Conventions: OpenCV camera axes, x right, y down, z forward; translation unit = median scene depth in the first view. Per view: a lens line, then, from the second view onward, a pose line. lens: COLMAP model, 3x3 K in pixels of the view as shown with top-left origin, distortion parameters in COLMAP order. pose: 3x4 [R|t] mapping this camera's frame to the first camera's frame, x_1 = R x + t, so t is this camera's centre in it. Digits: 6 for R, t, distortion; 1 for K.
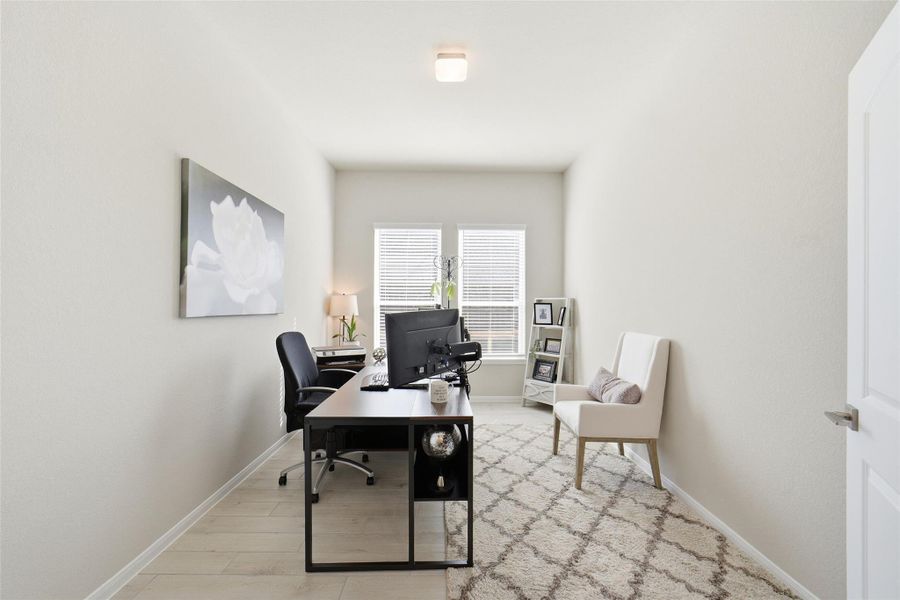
lens RADIAL K [[349.9, 0, 448.0], [0, 349.9, 303.4], [0, 0, 1]] dist [-0.009883, 0.000211]
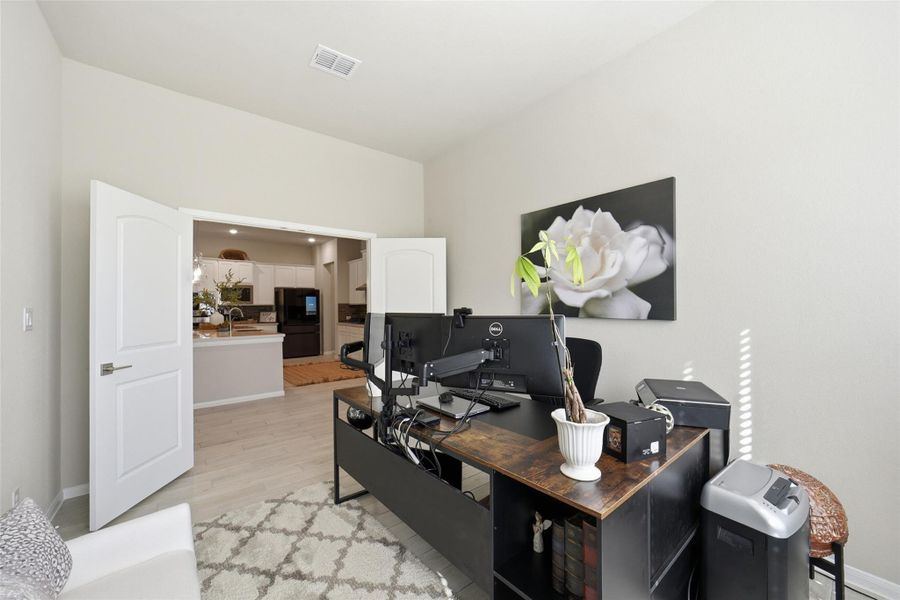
lens RADIAL K [[349.9, 0, 448.0], [0, 349.9, 303.4], [0, 0, 1]] dist [-0.009883, 0.000211]
pose [[-0.790858, 0.001001, -0.611999, 0.392900], [0.008476, 0.999921, -0.009317, -0.003036], [0.611941, -0.012556, -0.790804, 1.663769]]
